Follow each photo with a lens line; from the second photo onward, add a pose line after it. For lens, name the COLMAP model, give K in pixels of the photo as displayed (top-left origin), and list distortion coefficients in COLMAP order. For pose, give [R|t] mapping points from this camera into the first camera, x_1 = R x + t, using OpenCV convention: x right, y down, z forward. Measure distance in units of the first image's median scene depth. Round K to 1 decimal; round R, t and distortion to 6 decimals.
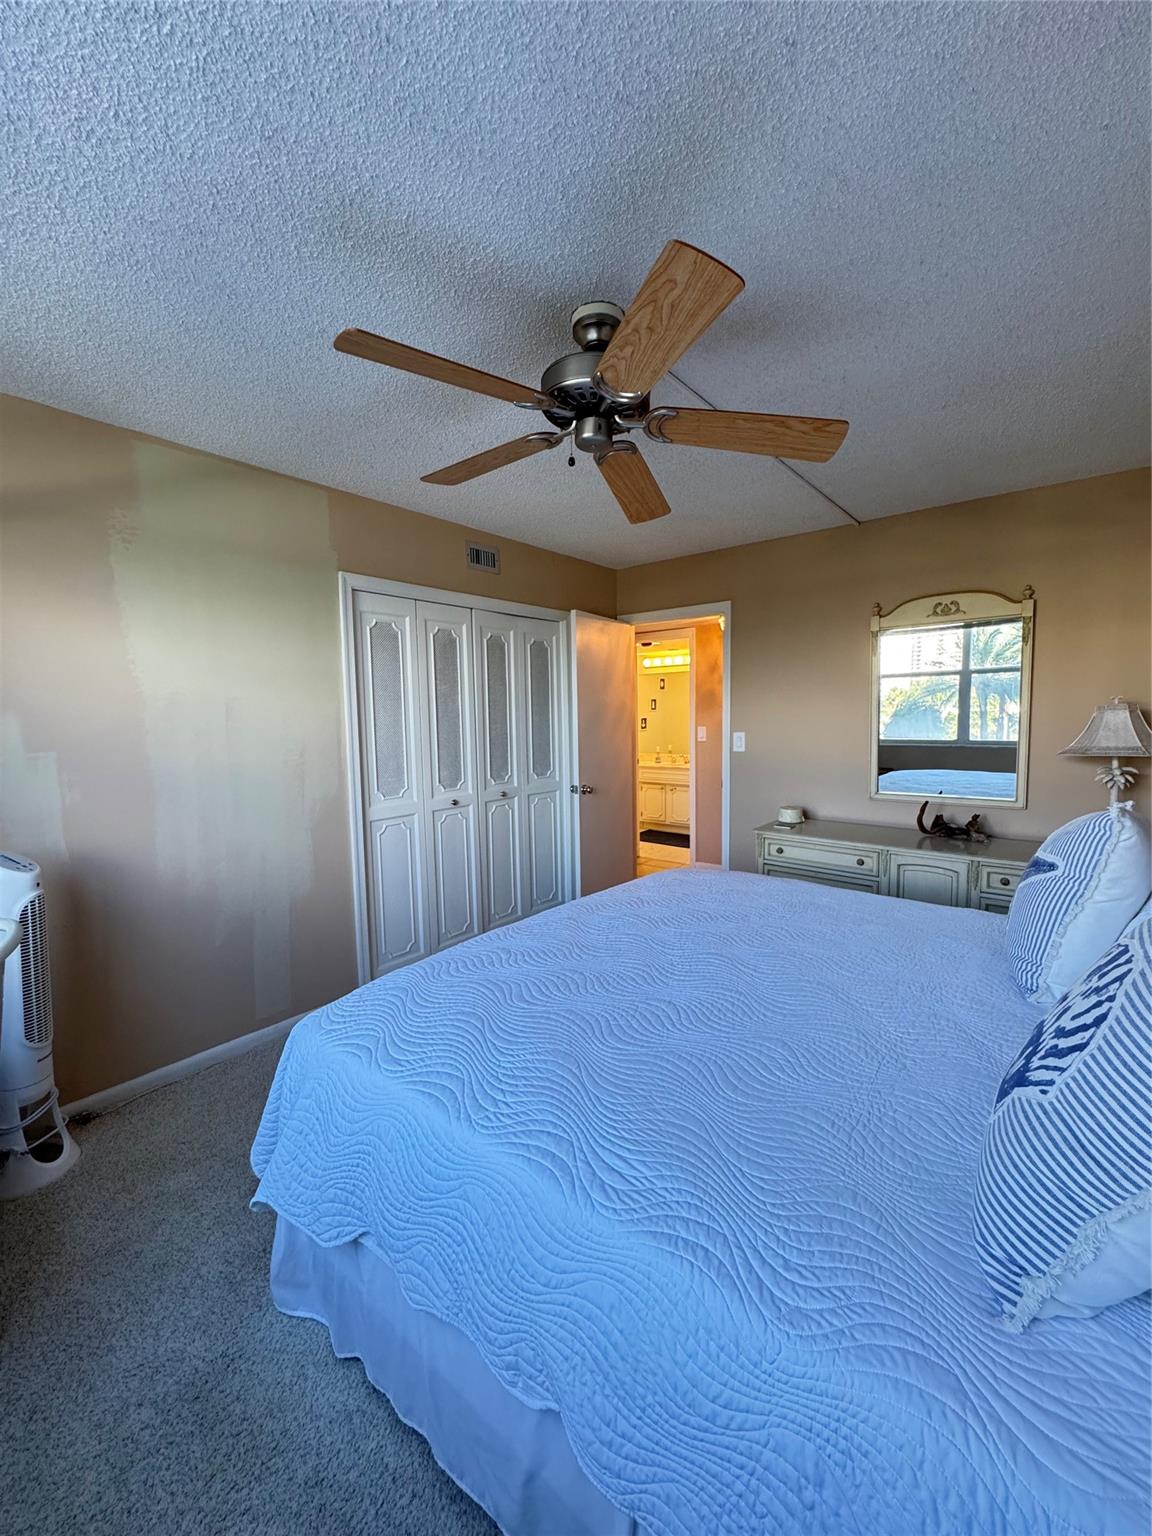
lens RADIAL K [[617.2, 0, 576.0], [0, 617.2, 768.0], [0, 0, 1]] dist [-0.002896, 0.000279]
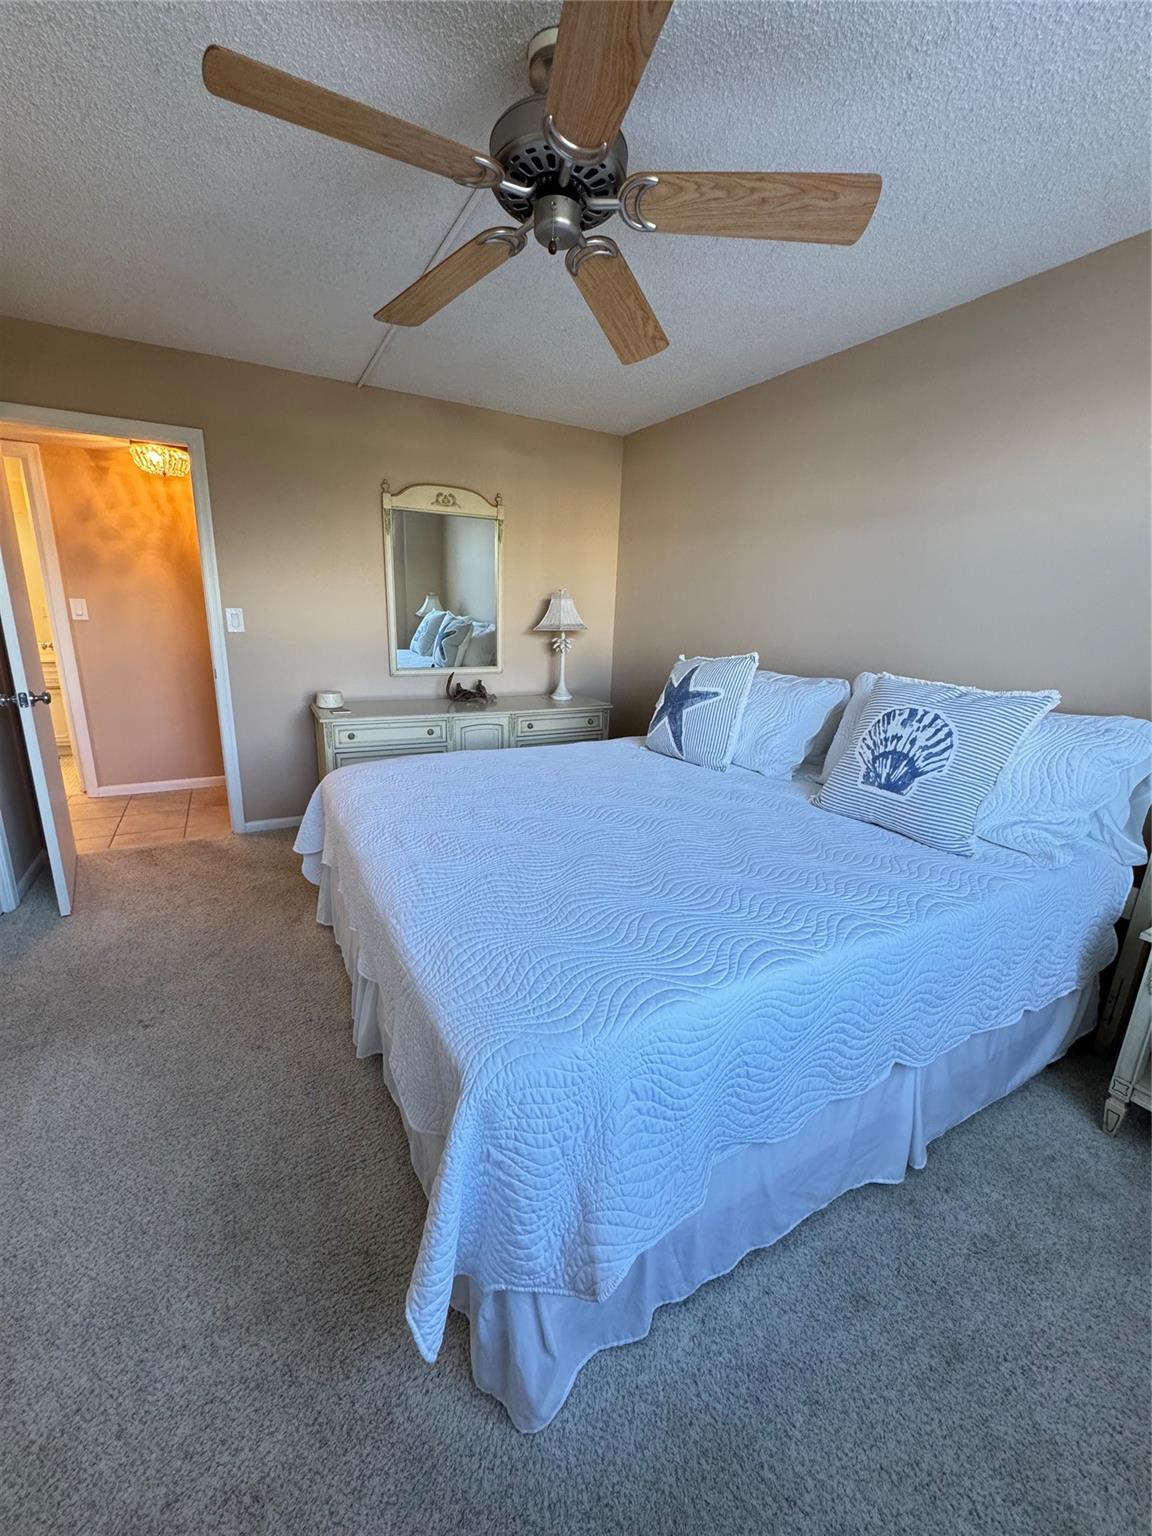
lens RADIAL K [[617.2, 0, 576.0], [0, 617.2, 768.0], [0, 0, 1]] dist [-0.002896, 0.000279]
pose [[0.373532, -0.210667, 0.903379, -0.461533], [0.040615, 0.976651, 0.210960, -0.006746], [-0.926728, -0.042109, 0.373367, 0.354083]]
